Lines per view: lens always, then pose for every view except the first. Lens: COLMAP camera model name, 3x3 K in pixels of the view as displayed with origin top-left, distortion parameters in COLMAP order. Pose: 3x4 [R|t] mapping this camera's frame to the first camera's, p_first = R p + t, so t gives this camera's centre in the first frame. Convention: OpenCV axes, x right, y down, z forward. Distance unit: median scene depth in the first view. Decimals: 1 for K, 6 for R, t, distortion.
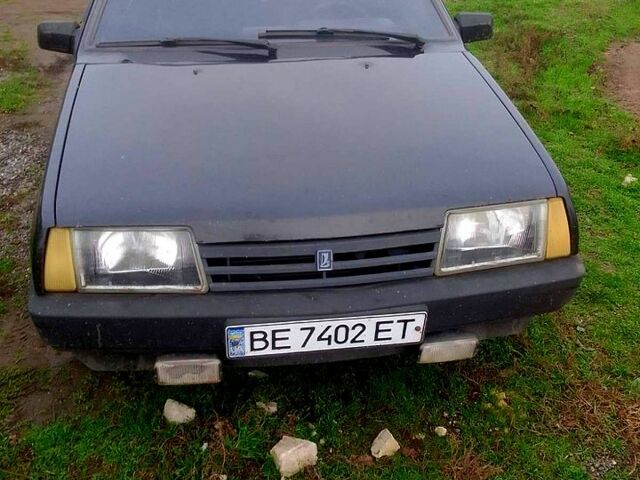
lens RADIAL K [[704.5, 0, 320.0], [0, 704.5, 240.0], [0, 0, 1]] dist [0.028451, -0.021094]
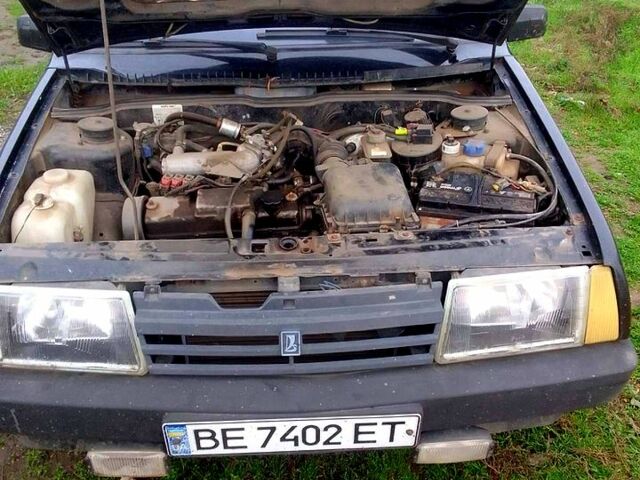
lens RADIAL K [[704.5, 0, 320.0], [0, 704.5, 240.0], [0, 0, 1]] dist [0.028451, -0.021094]
pose [[0.994893, 0.033637, -0.095162, 0.107508], [-0.029613, 0.998619, 0.043392, -0.118262], [0.096490, -0.040352, 0.994516, 0.220853]]
